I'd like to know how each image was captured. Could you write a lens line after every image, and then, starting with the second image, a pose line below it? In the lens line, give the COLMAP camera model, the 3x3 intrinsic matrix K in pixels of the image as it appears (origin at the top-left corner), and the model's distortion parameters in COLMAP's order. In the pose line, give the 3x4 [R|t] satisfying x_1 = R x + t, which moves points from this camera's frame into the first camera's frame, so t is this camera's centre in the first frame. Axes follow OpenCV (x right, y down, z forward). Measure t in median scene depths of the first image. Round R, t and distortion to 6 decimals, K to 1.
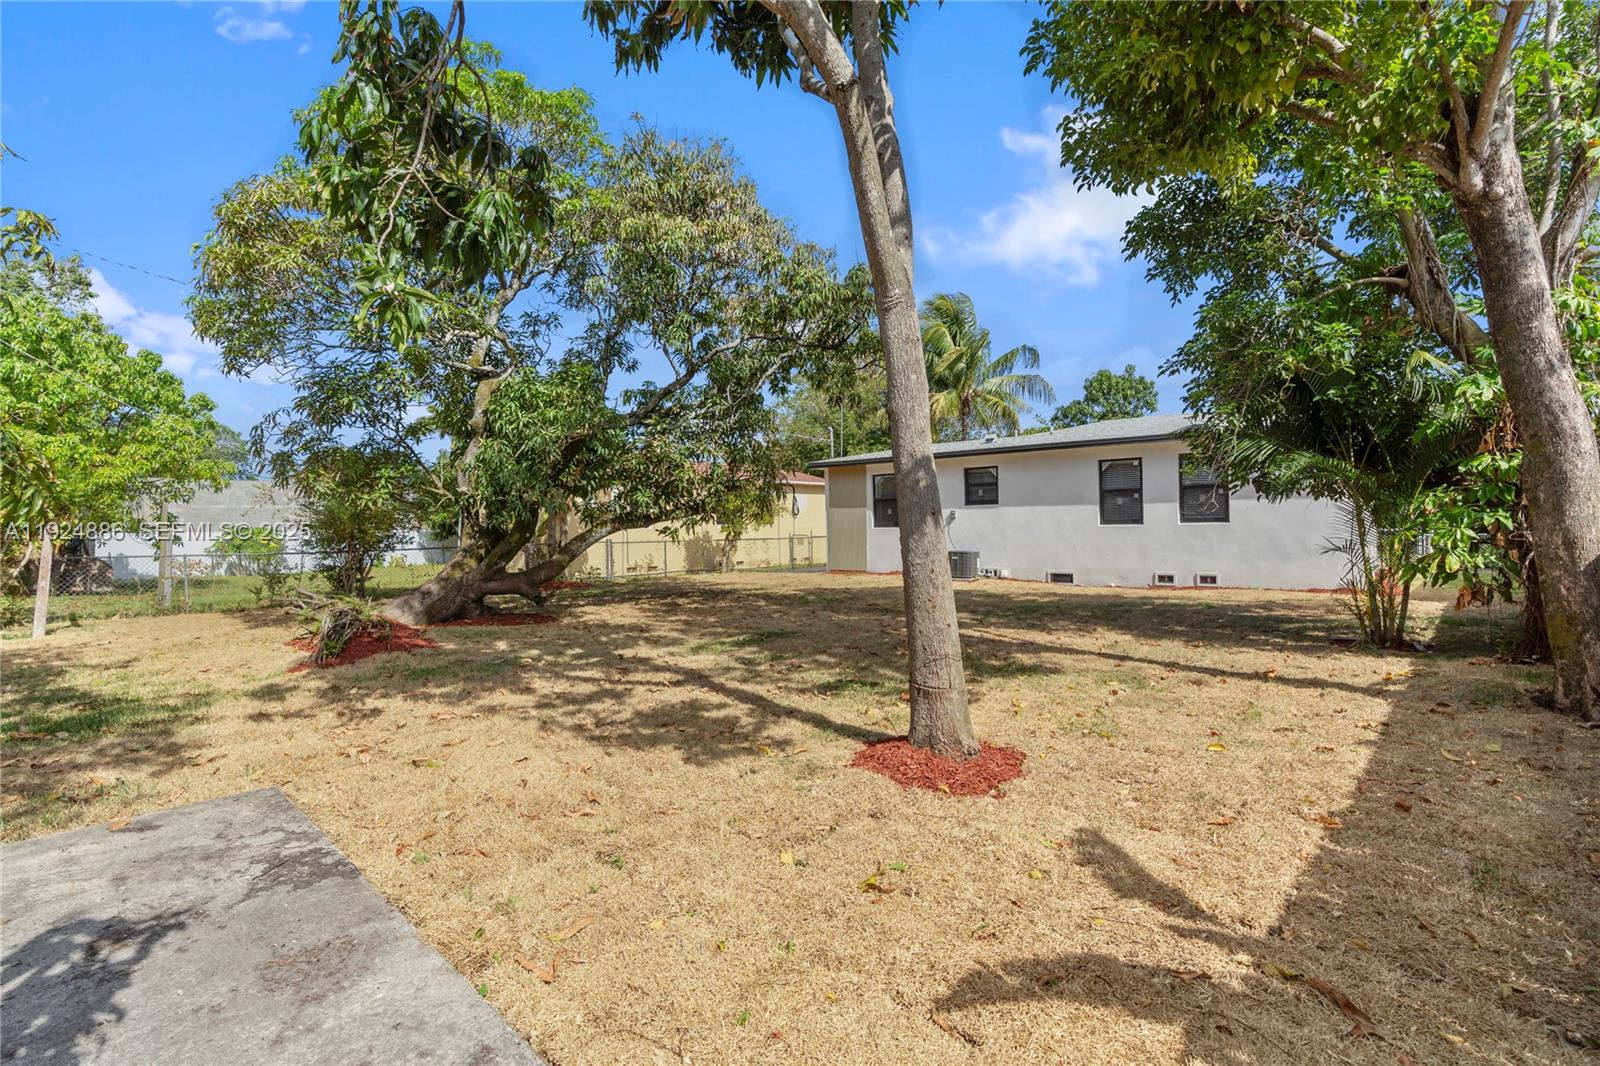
lens RADIAL K [[740.6, 0, 799.5], [0, 740.6, 529.2], [0, 0, 1]] dist [0.000037, 0.000196]
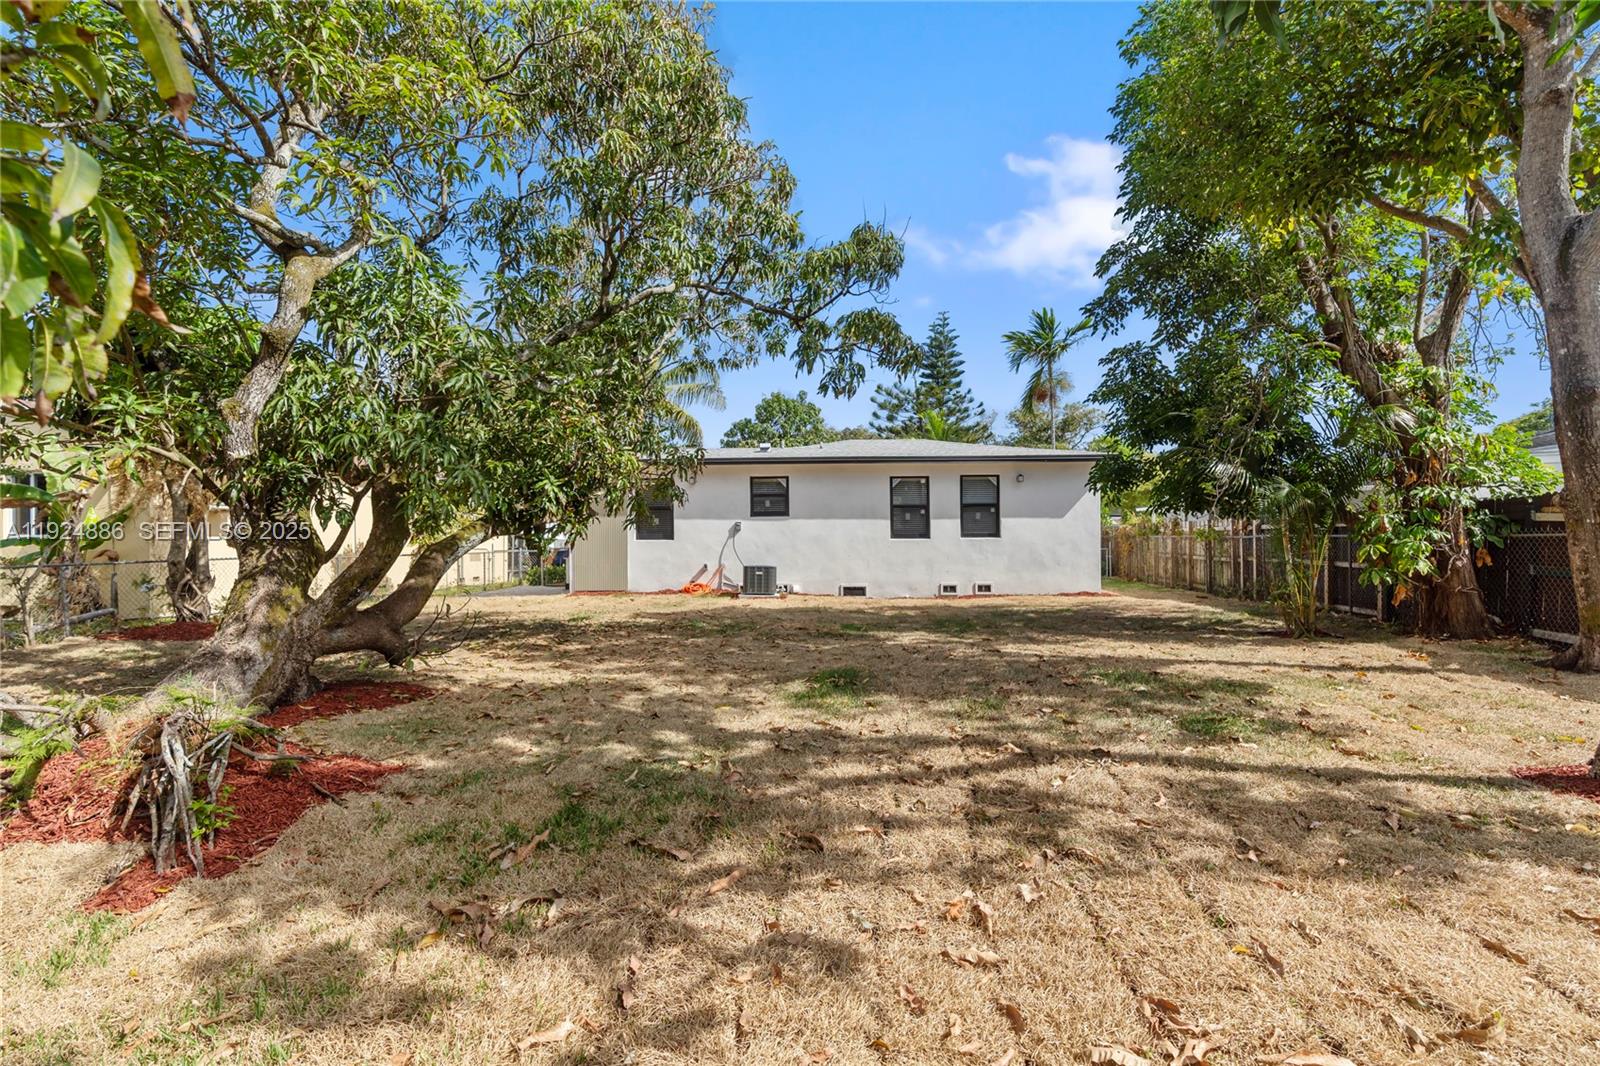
lens RADIAL K [[740.6, 0, 799.5], [0, 740.6, 529.2], [0, 0, 1]] dist [0.000037, 0.000196]
pose [[0.794961, 0.019394, 0.606351, -0.329968], [-0.006425, 0.999702, -0.023551, 0.005921], [-0.606627, 0.014826, 0.794848, 0.254098]]
